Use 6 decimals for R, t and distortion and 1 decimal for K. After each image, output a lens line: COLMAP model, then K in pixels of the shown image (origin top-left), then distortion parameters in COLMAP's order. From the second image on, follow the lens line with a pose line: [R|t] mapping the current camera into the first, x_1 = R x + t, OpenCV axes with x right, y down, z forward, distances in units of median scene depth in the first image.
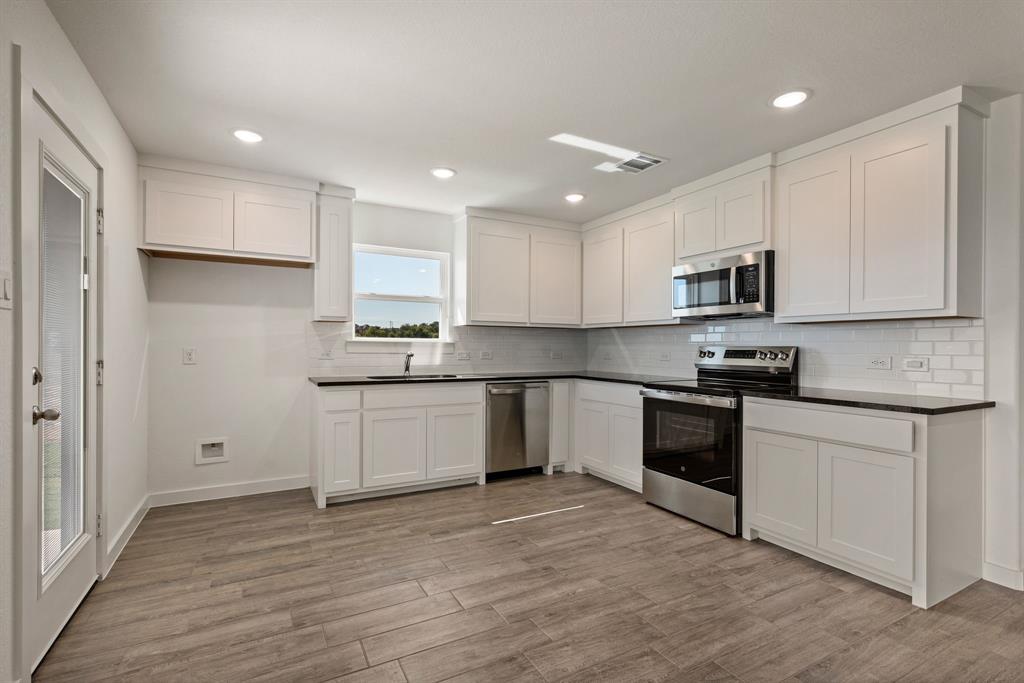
lens RADIAL K [[443.1, 0, 481.6], [0, 443.1, 346.2], [0, 0, 1]] dist [0.000168, -0.000226]
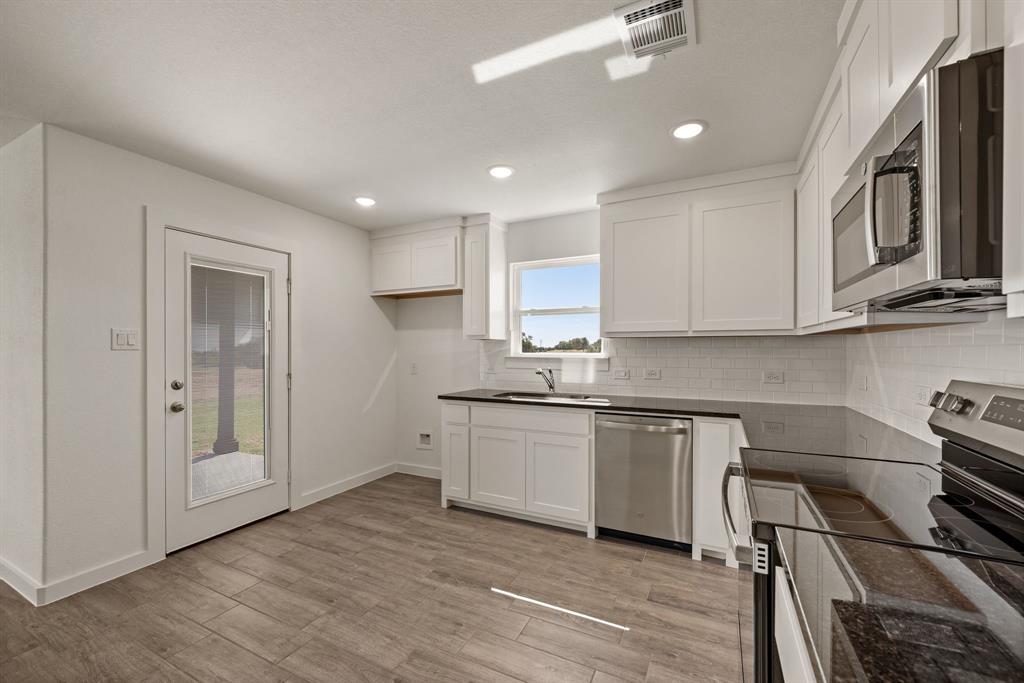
lens RADIAL K [[395.1, 0, 516.3], [0, 395.1, 350.1], [0, 0, 1]] dist [-0.002059, -0.000206]
pose [[0.639469, -0.007354, -0.768782, 0.527226], [0.006598, 0.999970, -0.004077, -0.027920], [0.768789, -0.002465, 0.639498, 0.500175]]
